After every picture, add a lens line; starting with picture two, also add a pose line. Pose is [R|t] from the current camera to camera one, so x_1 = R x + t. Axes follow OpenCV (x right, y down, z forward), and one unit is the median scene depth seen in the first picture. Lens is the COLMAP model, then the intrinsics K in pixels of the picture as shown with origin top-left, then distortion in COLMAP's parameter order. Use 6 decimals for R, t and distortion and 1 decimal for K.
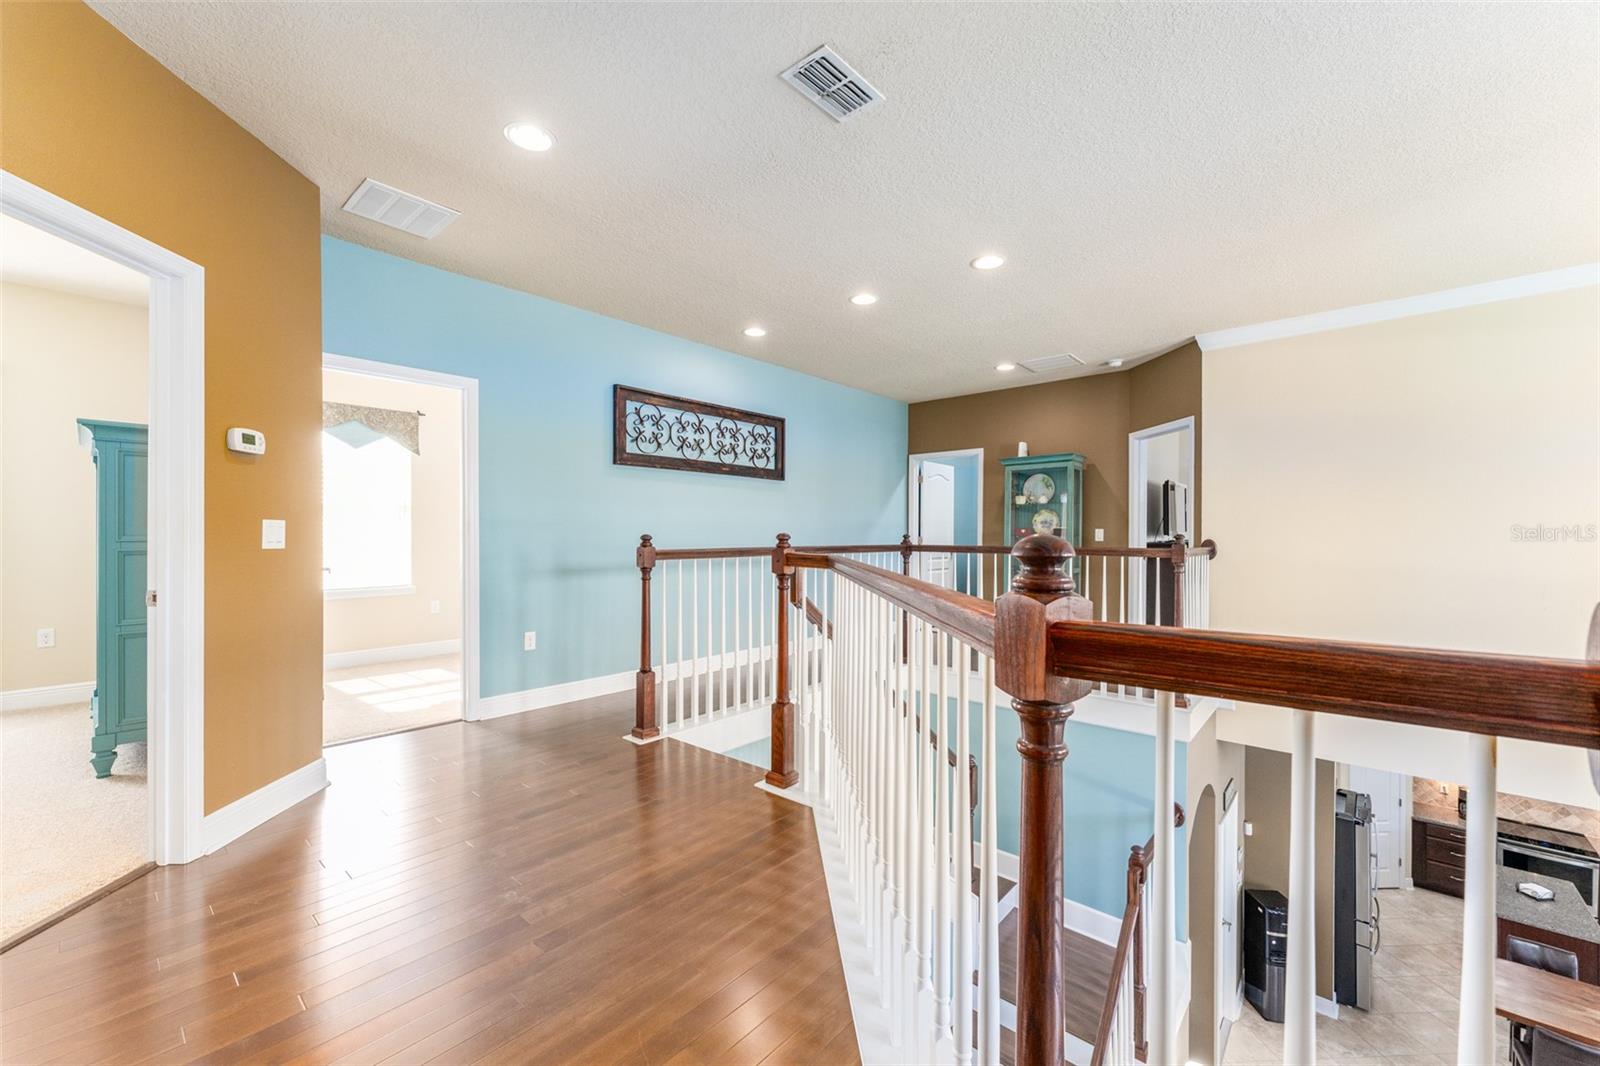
lens RADIAL K [[640.7, 0, 793.5], [0, 640.7, 535.3], [0, 0, 1]] dist [-0.002062, 0.000117]
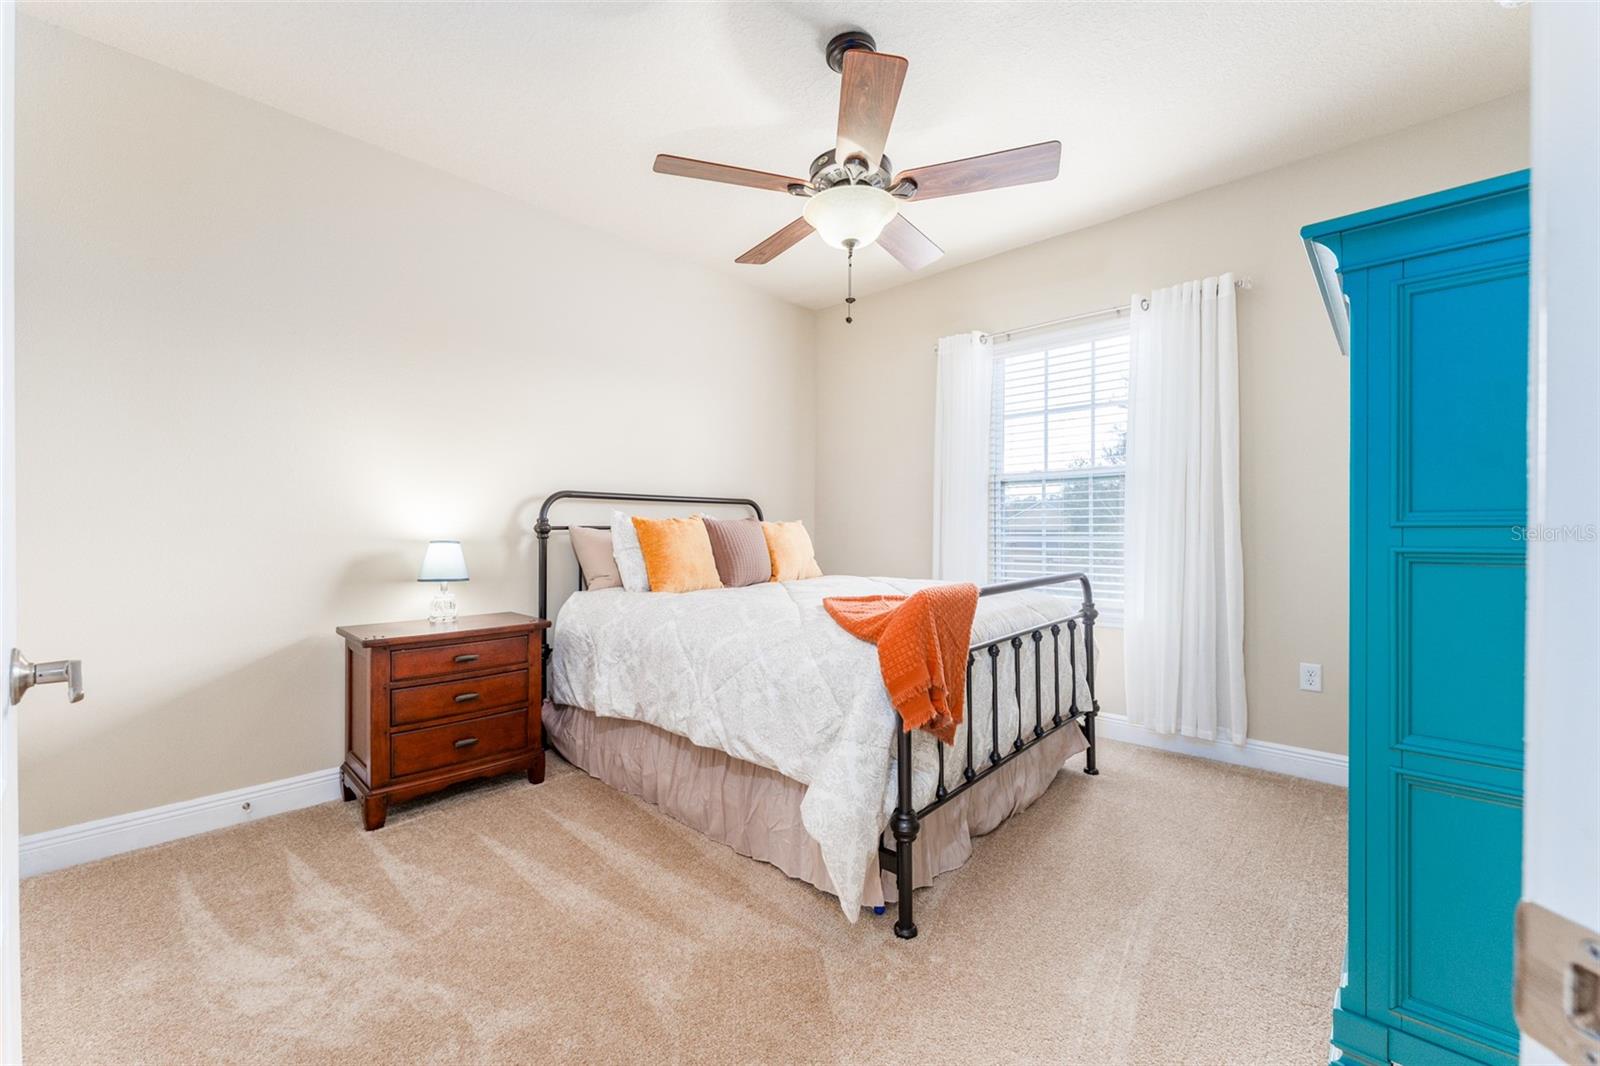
lens RADIAL K [[640.7, 0, 797.9], [0, 640.7, 532.2], [0, 0, 1]] dist [-0.002062, 0.000117]
pose [[-0.019949, 0.001438, -0.999800, -0.424542], [-0.002799, 0.999995, 0.001494, 0.008478], [0.999797, 0.002829, -0.019945, 0.413275]]
